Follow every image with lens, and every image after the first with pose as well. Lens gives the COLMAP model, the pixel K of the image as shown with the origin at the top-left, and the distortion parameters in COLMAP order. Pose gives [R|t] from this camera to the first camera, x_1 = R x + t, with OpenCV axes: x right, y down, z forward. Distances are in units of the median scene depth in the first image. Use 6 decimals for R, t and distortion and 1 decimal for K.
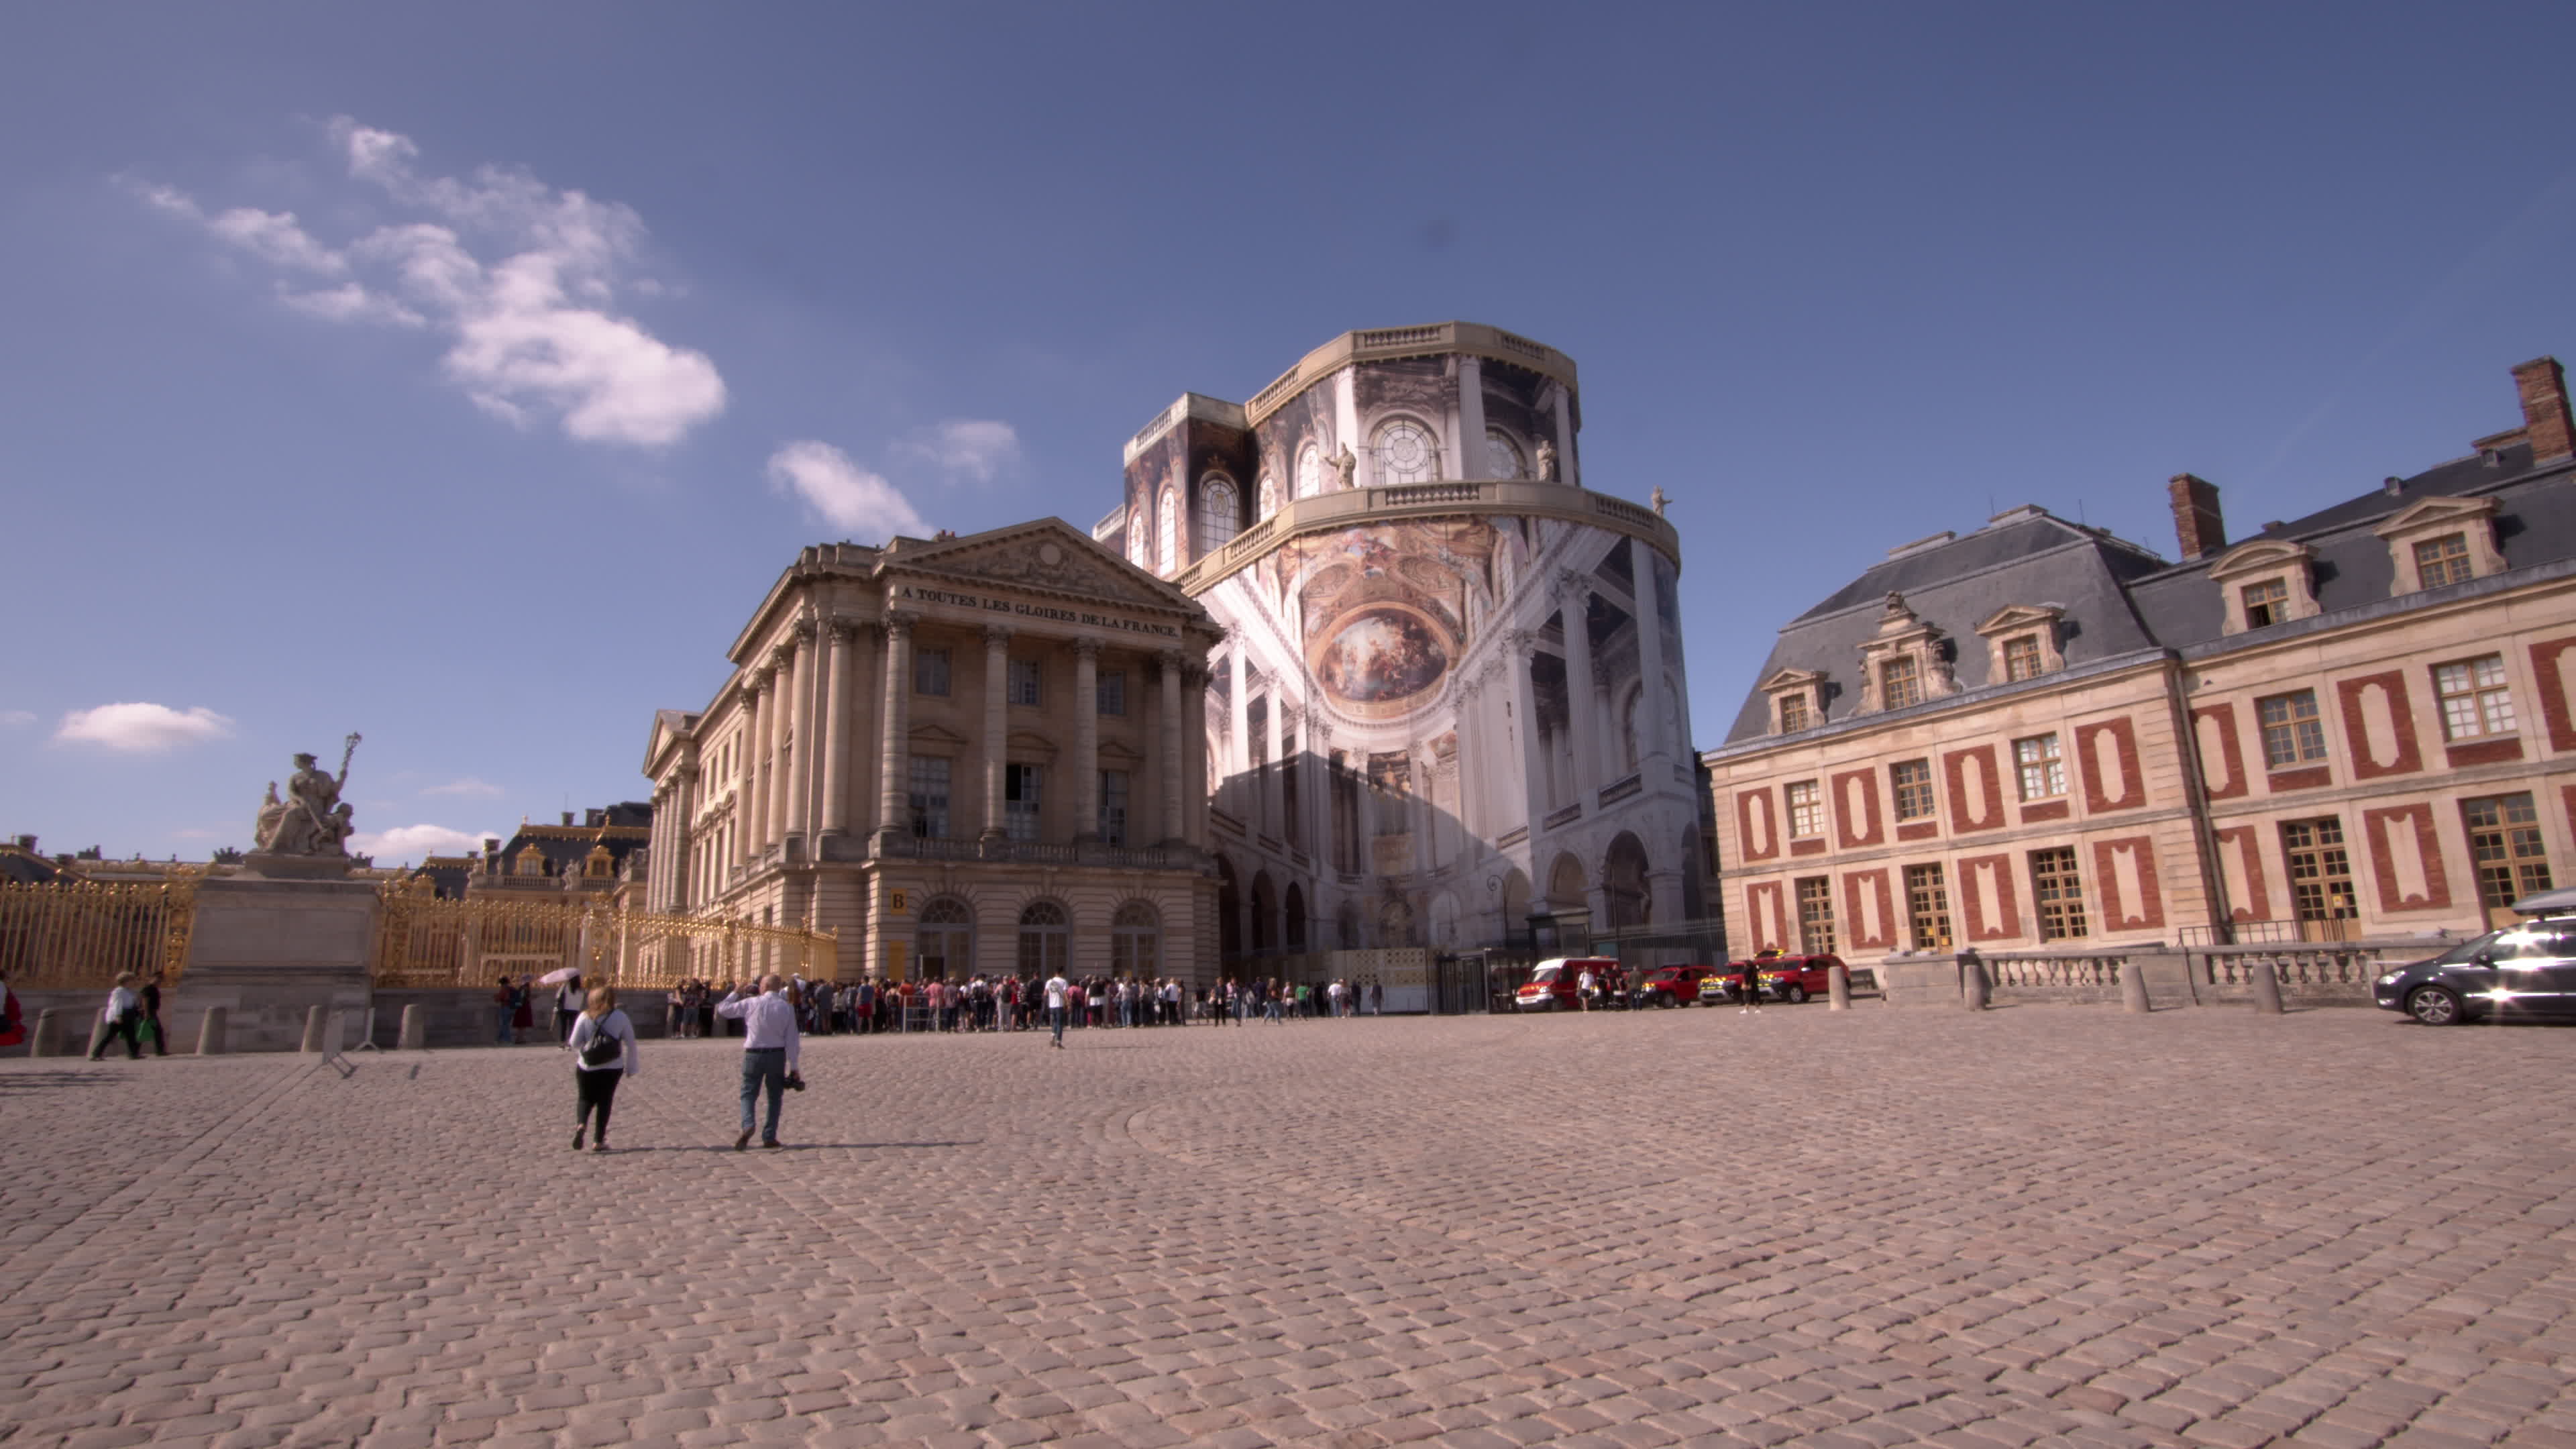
lens RADIAL K [[1300.4, 0, 1275.9], [0, 1300.4, 729.2], [0, 0, 1]] dist [-0.008798, 0.006988]
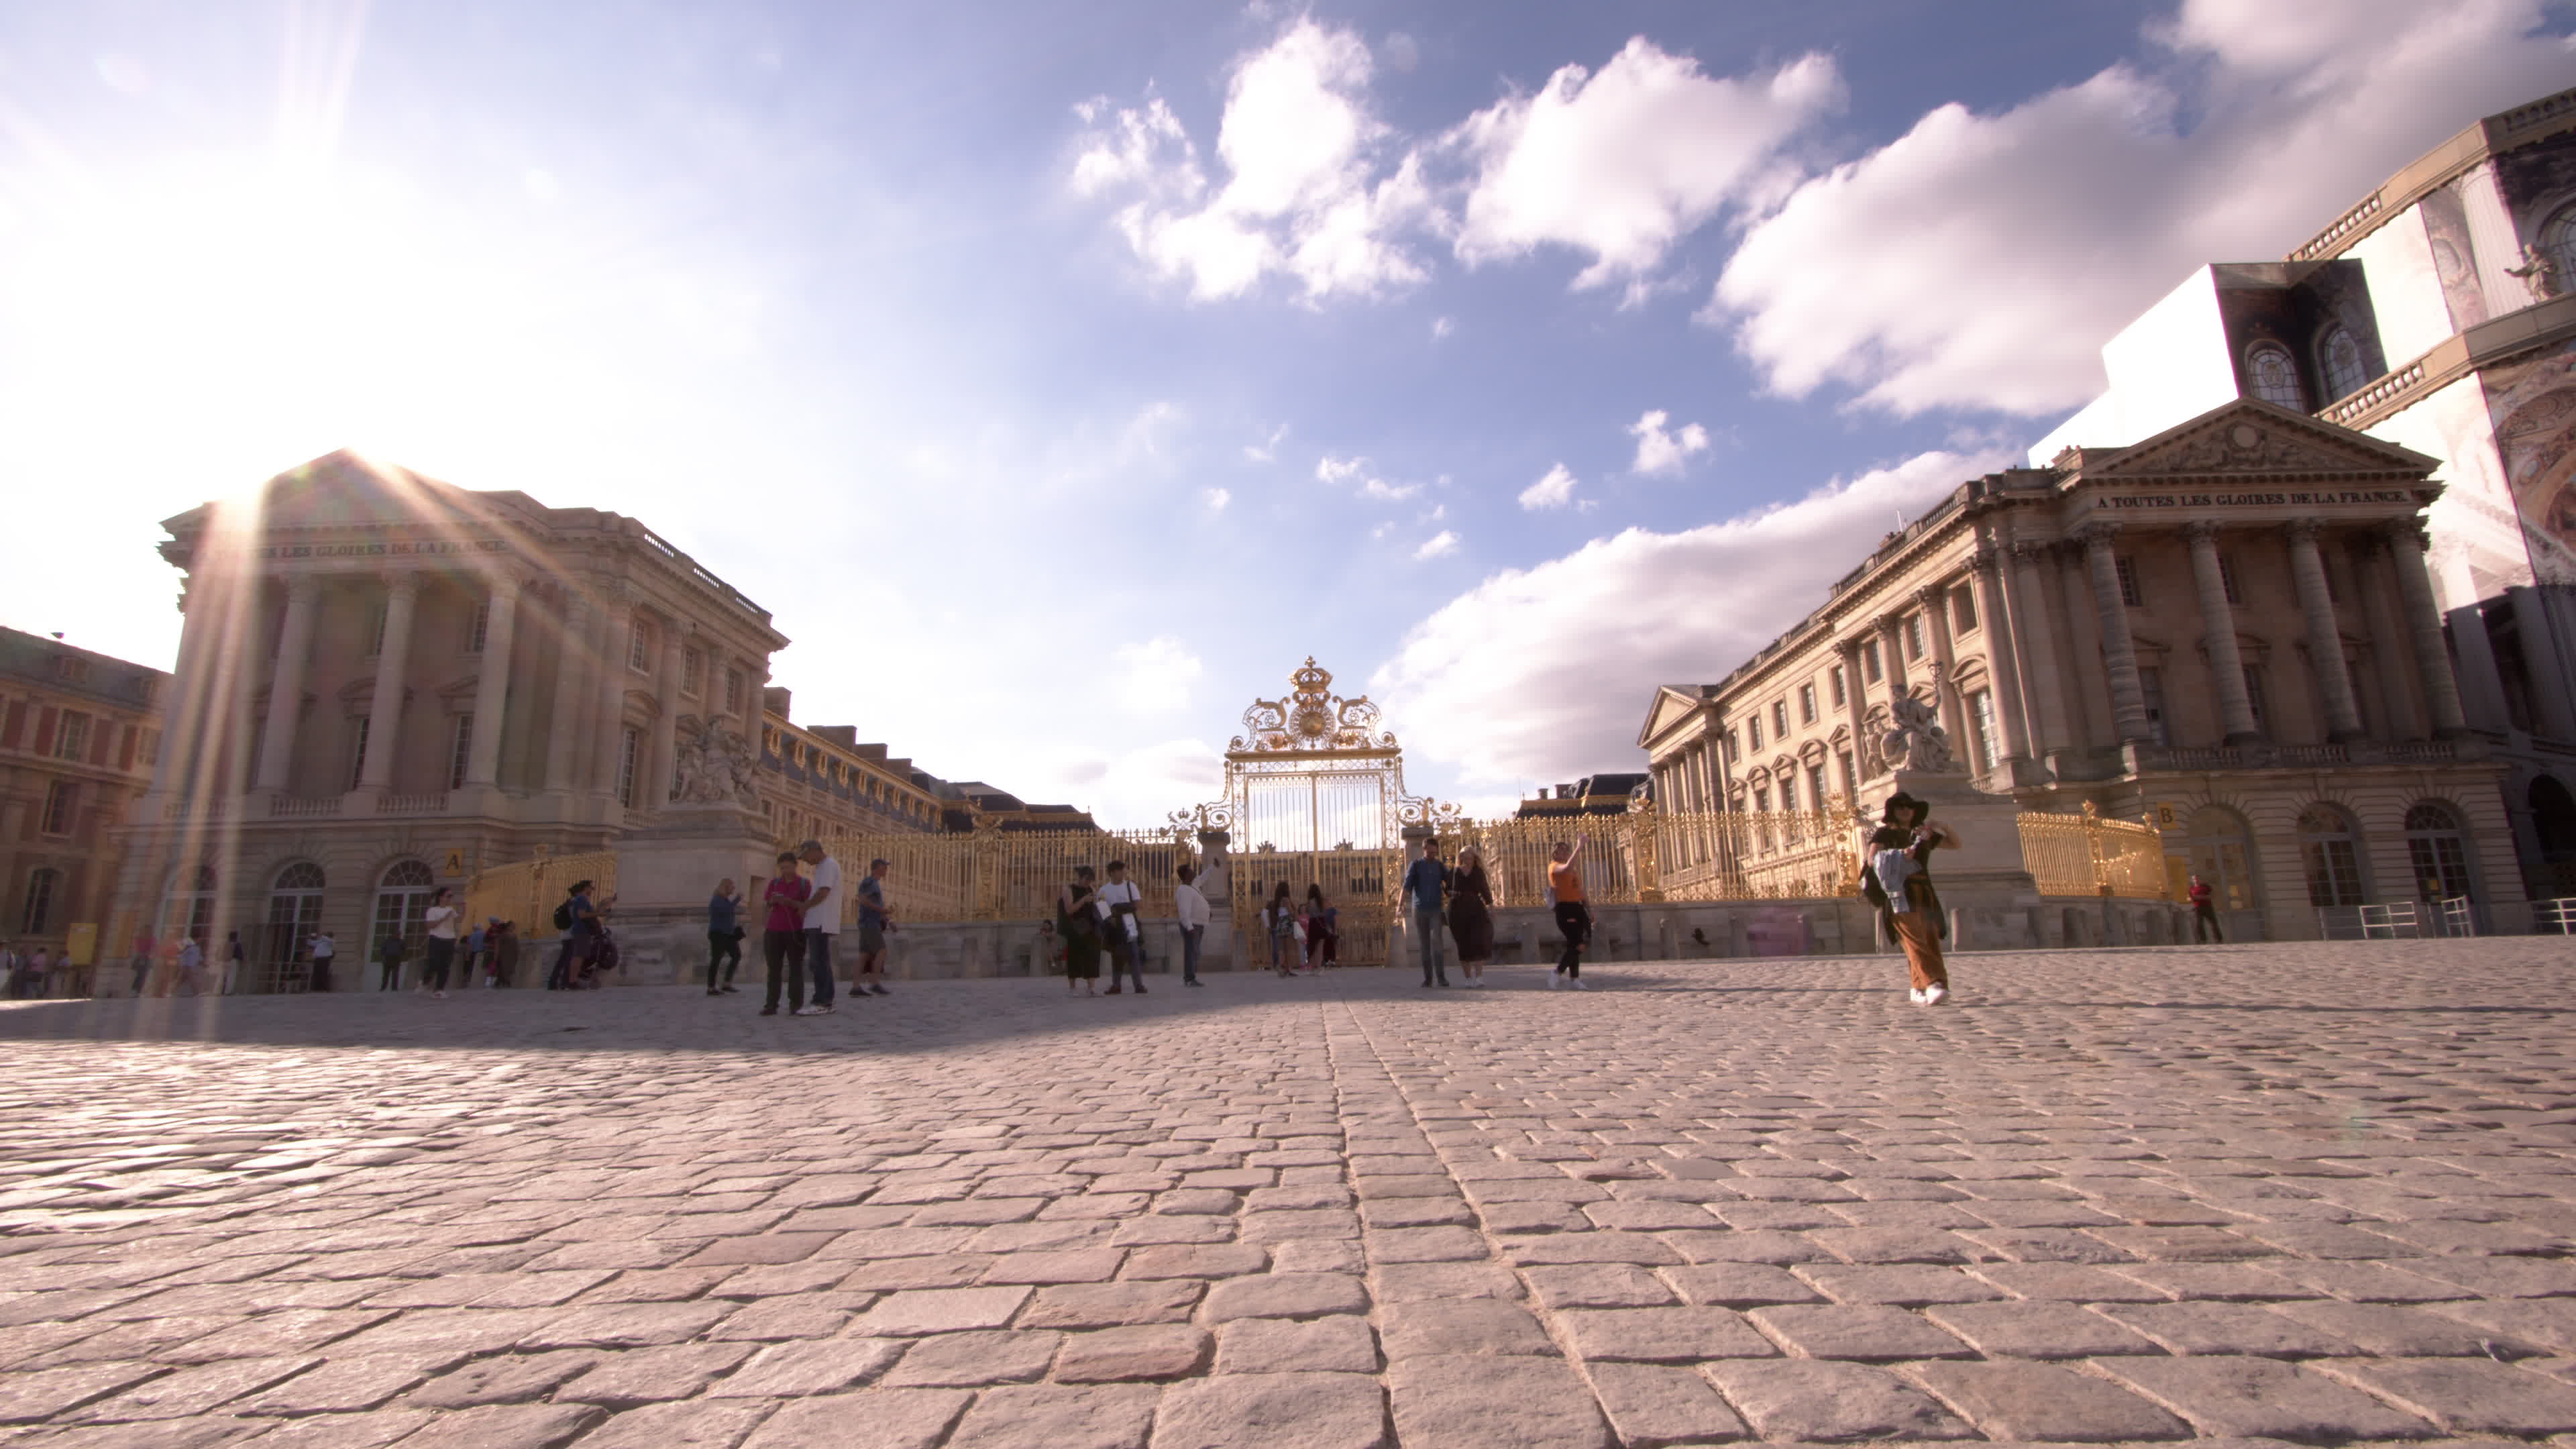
lens RADIAL K [[1154.9, 0, 1316.5], [0, 1154.9, 724.9], [0, 0, 1]] dist [-0.011980, 0.003249]
pose [[0.856950, -0.115004, -0.502405, -0.348361], [0.119583, 0.992552, -0.023231, 0.008990], [0.501335, -0.040171, 0.864320, -0.043982]]
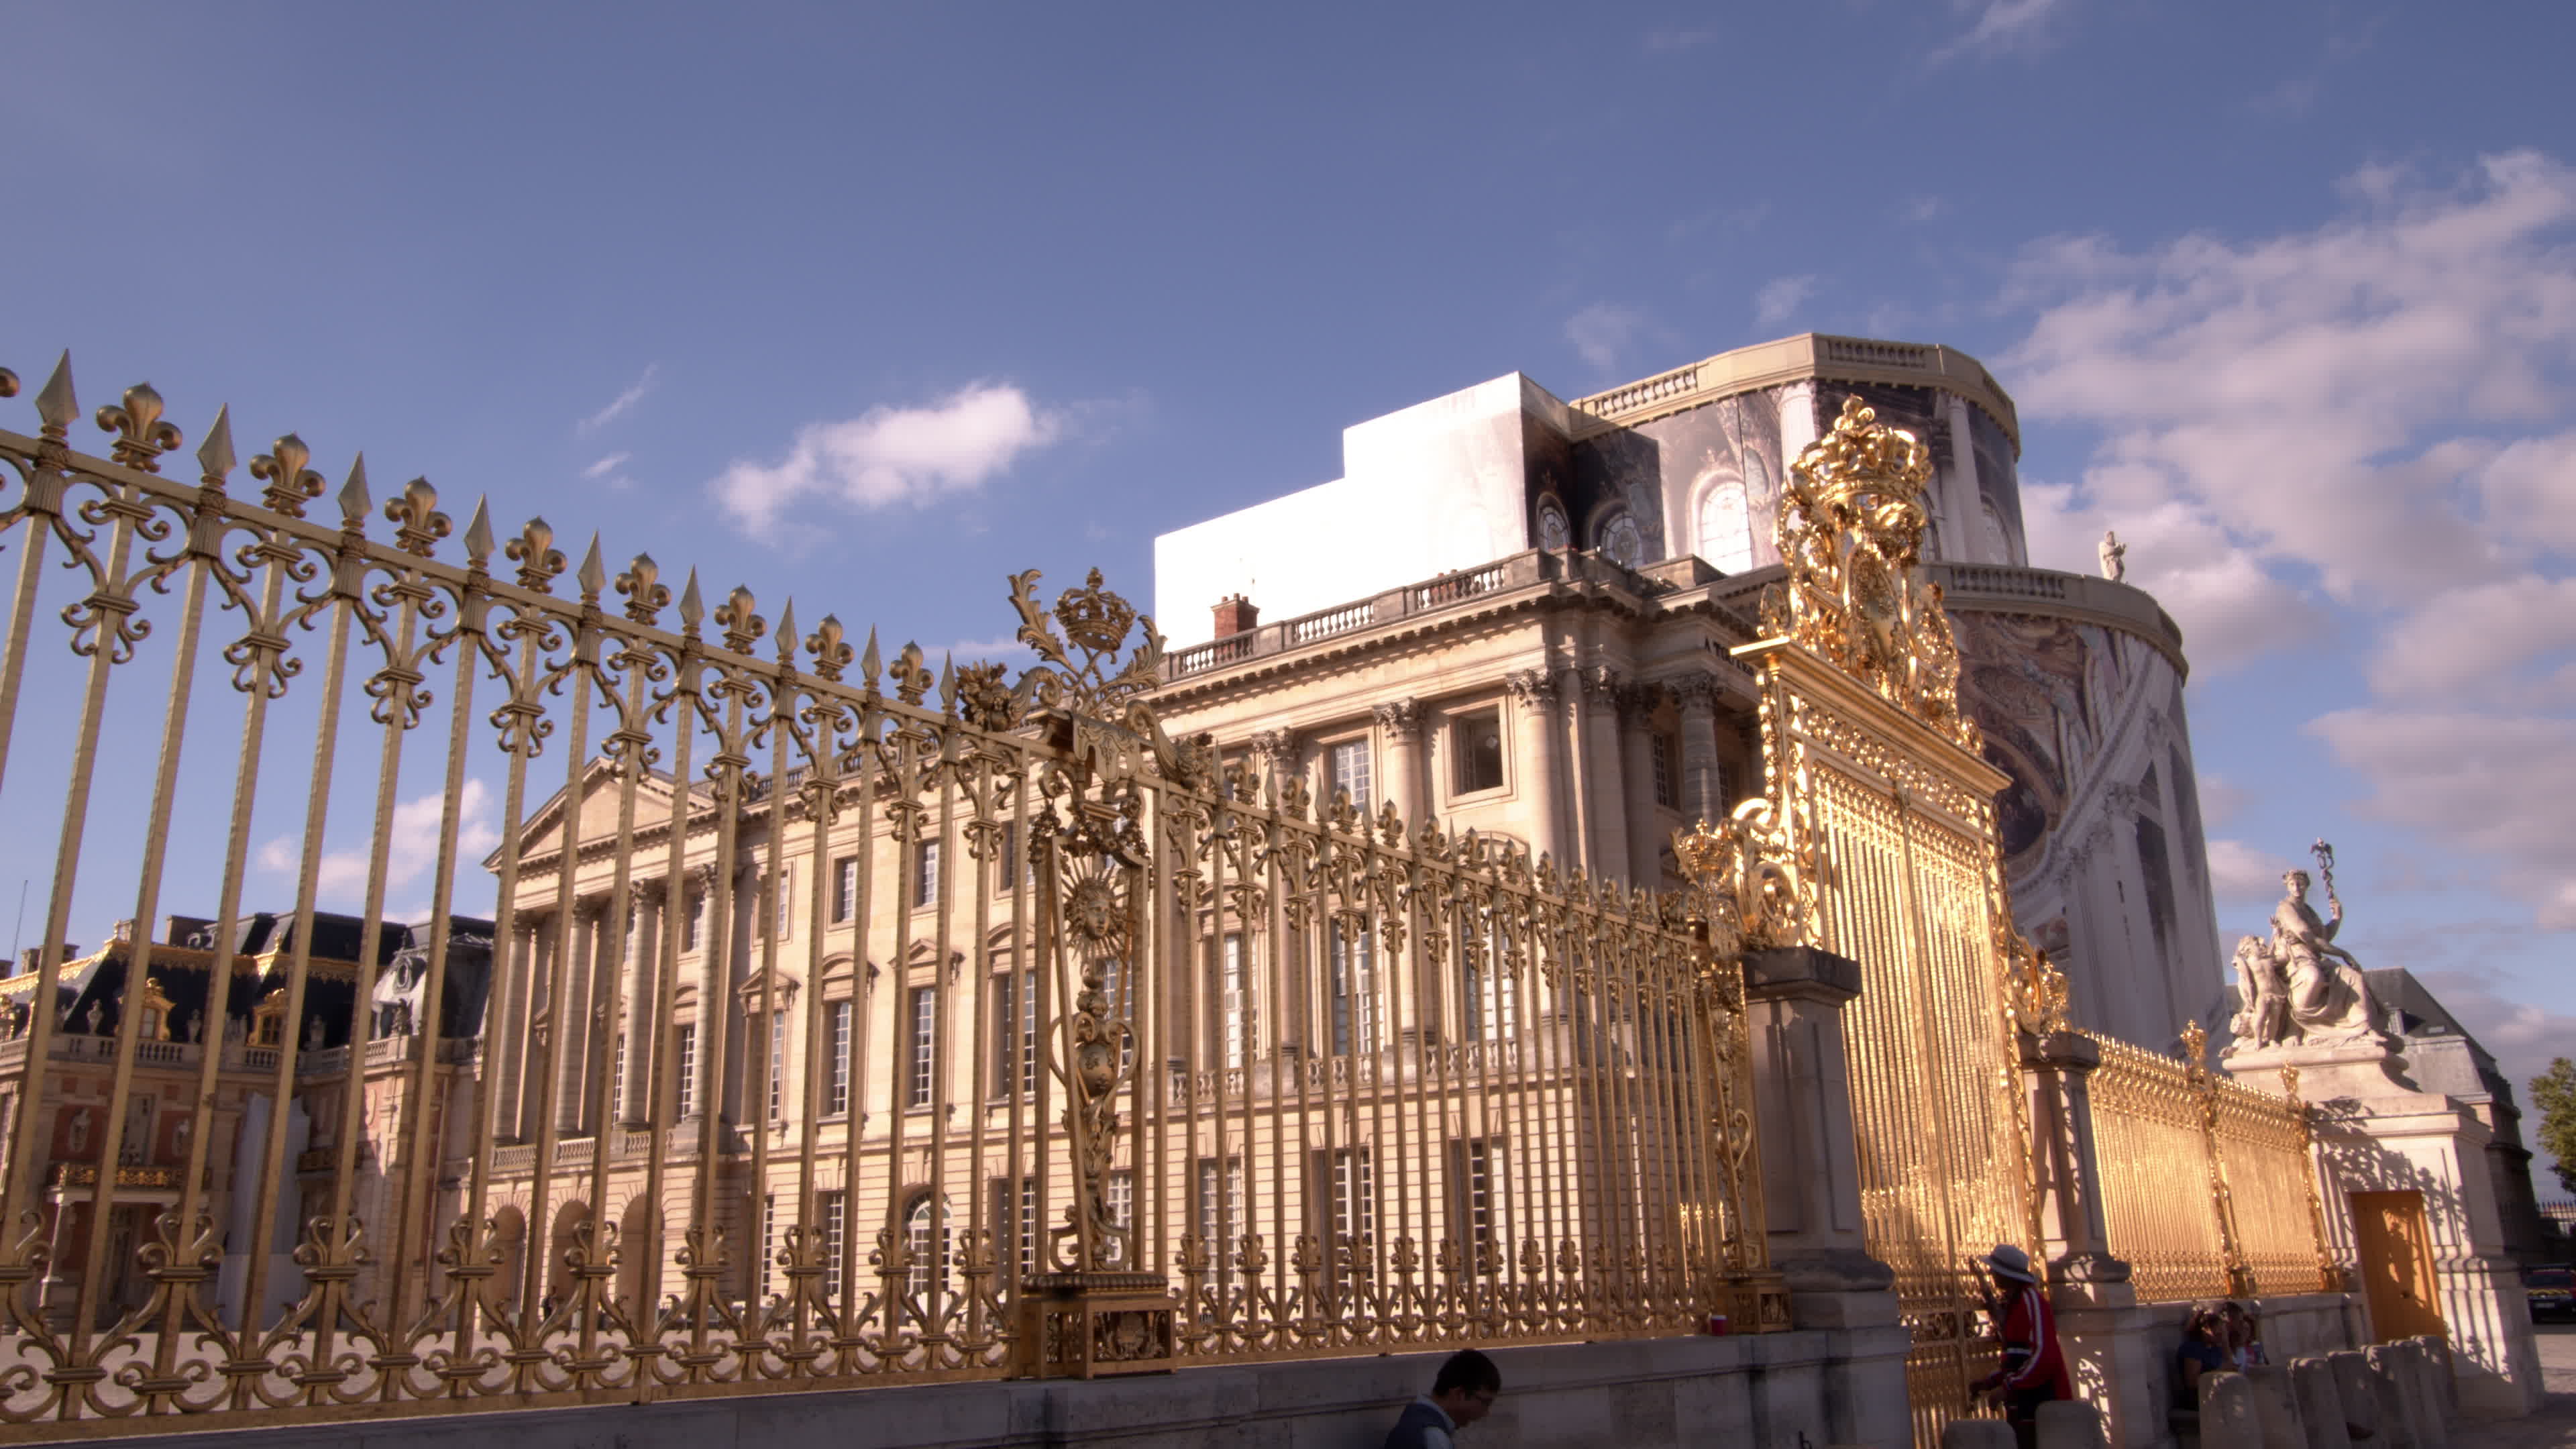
lens RADIAL K [[1889.6, 0, 1243.3], [0, 1889.6, 659.1], [0, 0, 1]] dist [-0.018092, 0.024621]
pose [[0.939805, 0.119284, 0.320214, -0.732525], [-0.082024, 0.988444, -0.127475, 0.035575], [-0.331719, 0.093536, 0.938730, 0.189986]]
